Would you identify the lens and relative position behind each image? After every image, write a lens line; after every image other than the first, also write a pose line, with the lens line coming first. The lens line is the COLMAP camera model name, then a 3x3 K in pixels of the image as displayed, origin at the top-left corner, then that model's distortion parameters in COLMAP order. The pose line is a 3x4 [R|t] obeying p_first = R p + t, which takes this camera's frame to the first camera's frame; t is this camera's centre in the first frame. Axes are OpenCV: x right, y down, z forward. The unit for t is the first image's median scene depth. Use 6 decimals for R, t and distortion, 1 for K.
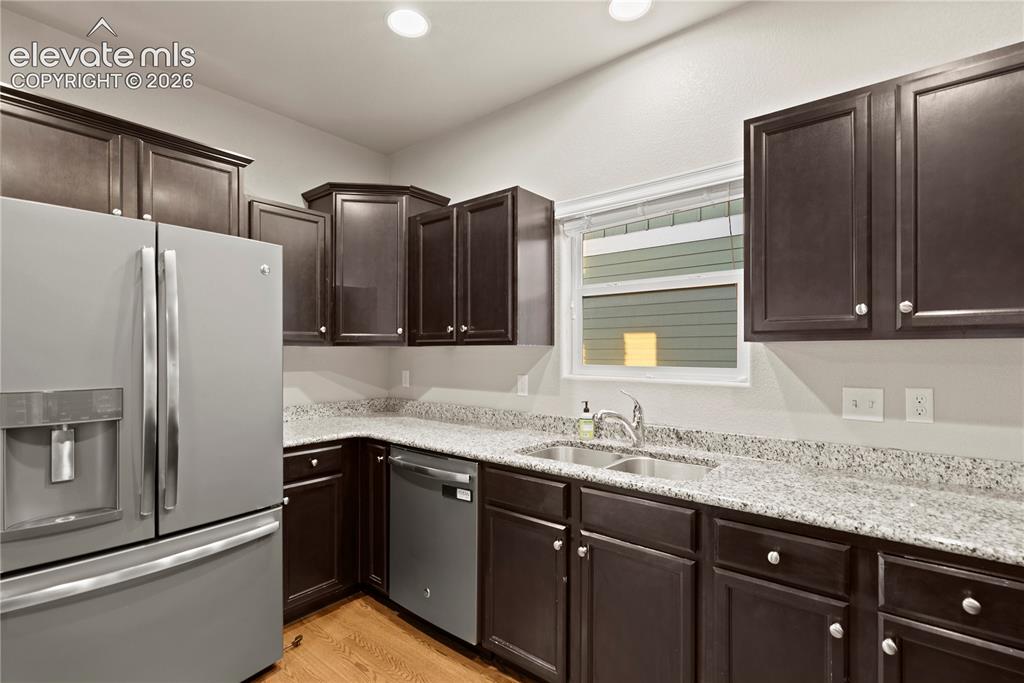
lens RADIAL K [[462.7, 0, 511.5], [0, 462.7, 347.0], [0, 0, 1]] dist [-0.005754, 0.003507]
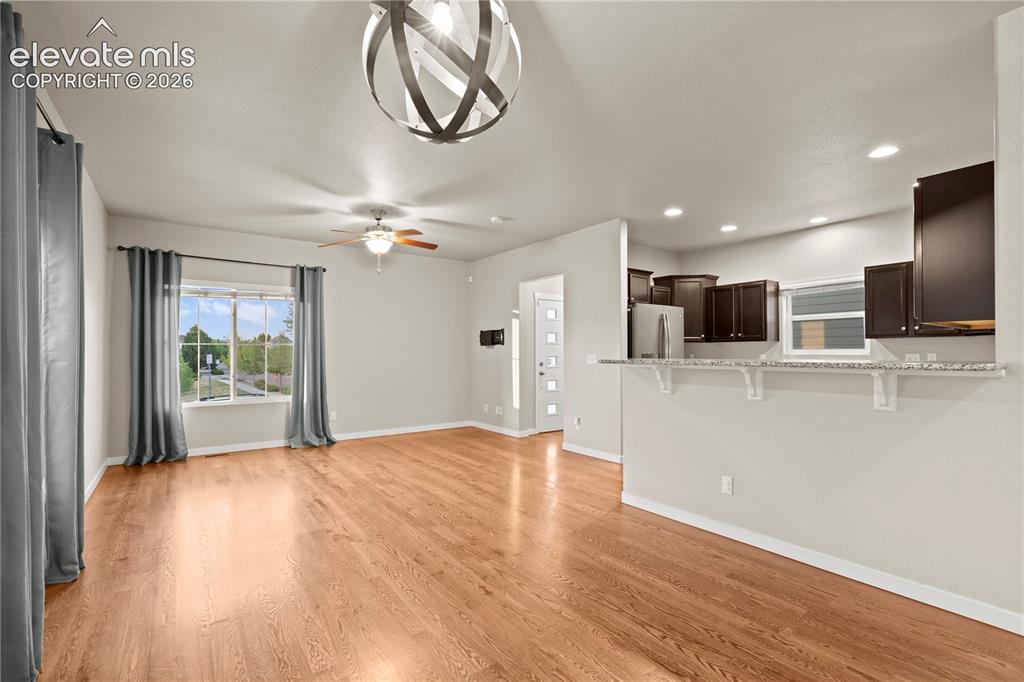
lens RADIAL K [[462.7, 0, 511.5], [0, 462.7, 346.5], [0, 0, 1]] dist [-0.005754, 0.003507]
pose [[0.970931, -0.009936, -0.239152, -0.812869], [0.009163, 0.999949, -0.004343, 0.025380], [0.239183, 0.002025, 0.970972, -1.972845]]
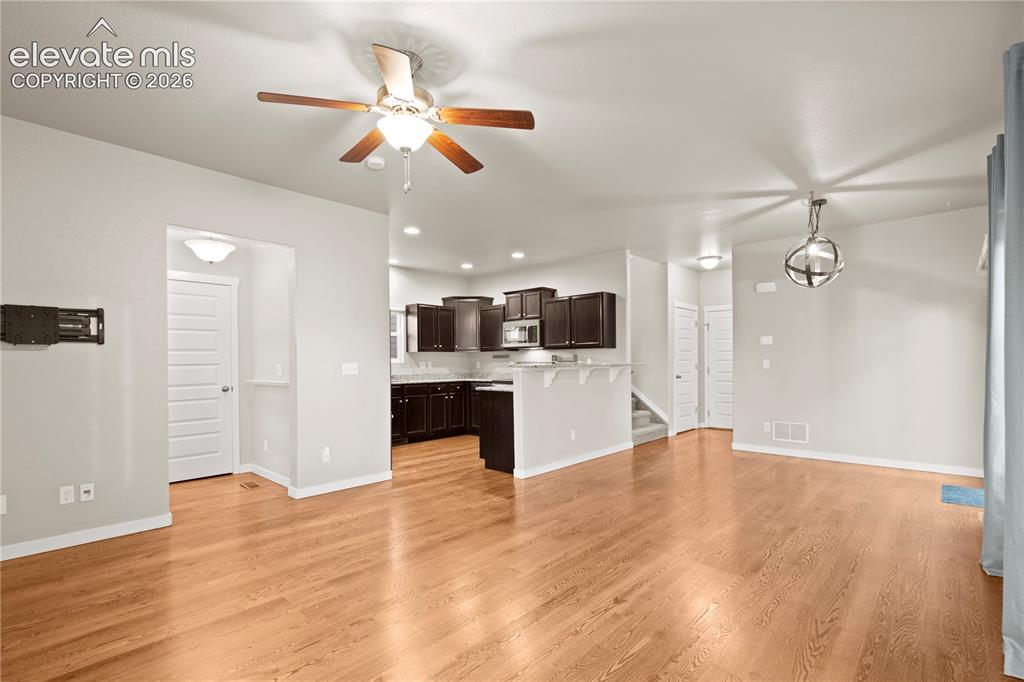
lens RADIAL K [[462.7, 0, 511.5], [0, 462.7, 346.5], [0, 0, 1]] dist [-0.005754, 0.003507]
pose [[0.065986, 0.026198, 0.997477, -3.156869], [-0.004142, 0.999654, -0.025981, 0.041275], [-0.997812, -0.002417, 0.066072, -0.178649]]
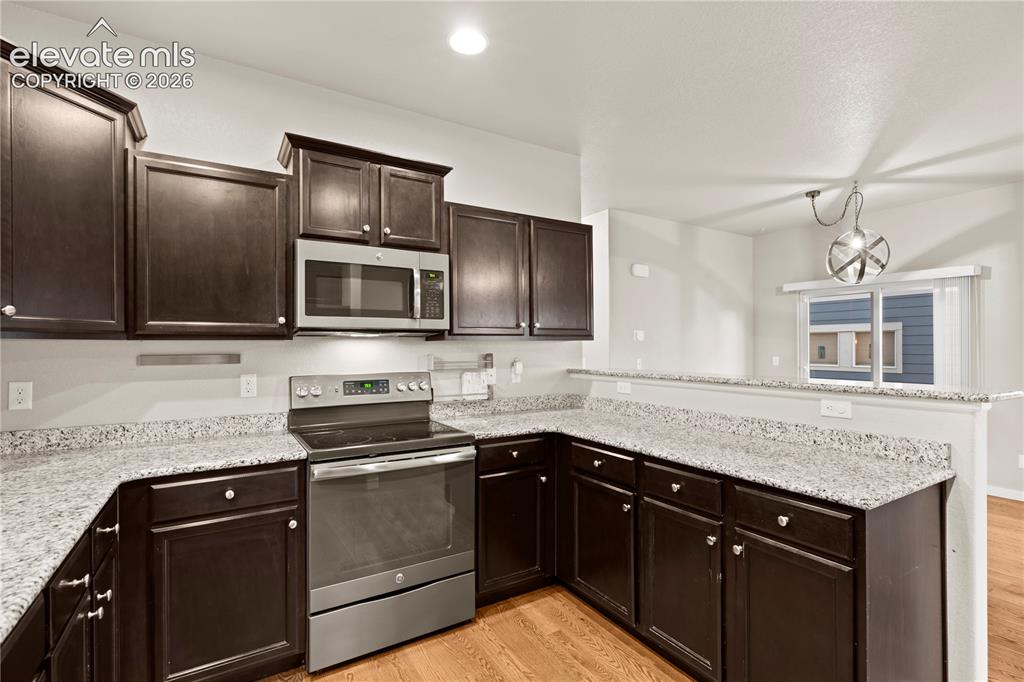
lens RADIAL K [[462.7, 0, 511.5], [0, 462.7, 346.5], [0, 0, 1]] dist [-0.005754, 0.003507]
pose [[-0.934469, 0.000546, 0.356044, -0.303015], [-0.003594, 0.999933, -0.010965, 0.005080], [-0.356026, -0.011526, -0.934405, 0.921595]]
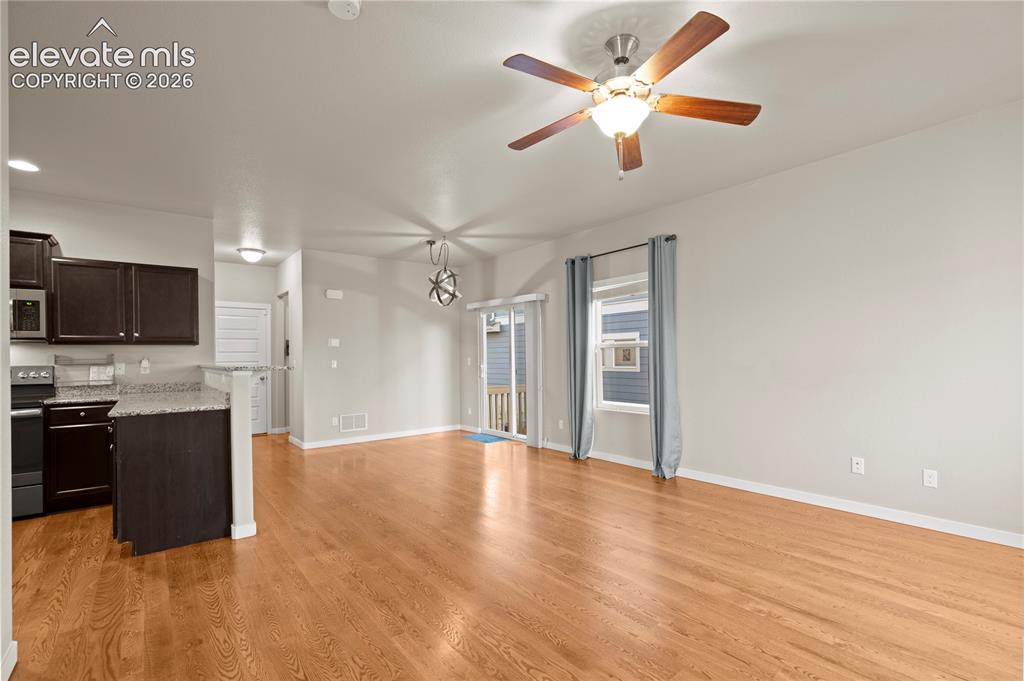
lens RADIAL K [[462.7, 0, 511.5], [0, 462.7, 346.0], [0, 0, 1]] dist [-0.005754, 0.003507]
pose [[-0.972420, 0.013761, 0.232831, -2.049479], [0.006210, 0.999432, -0.033135, 0.058878], [-0.233155, -0.030775, -0.971953, 1.263318]]
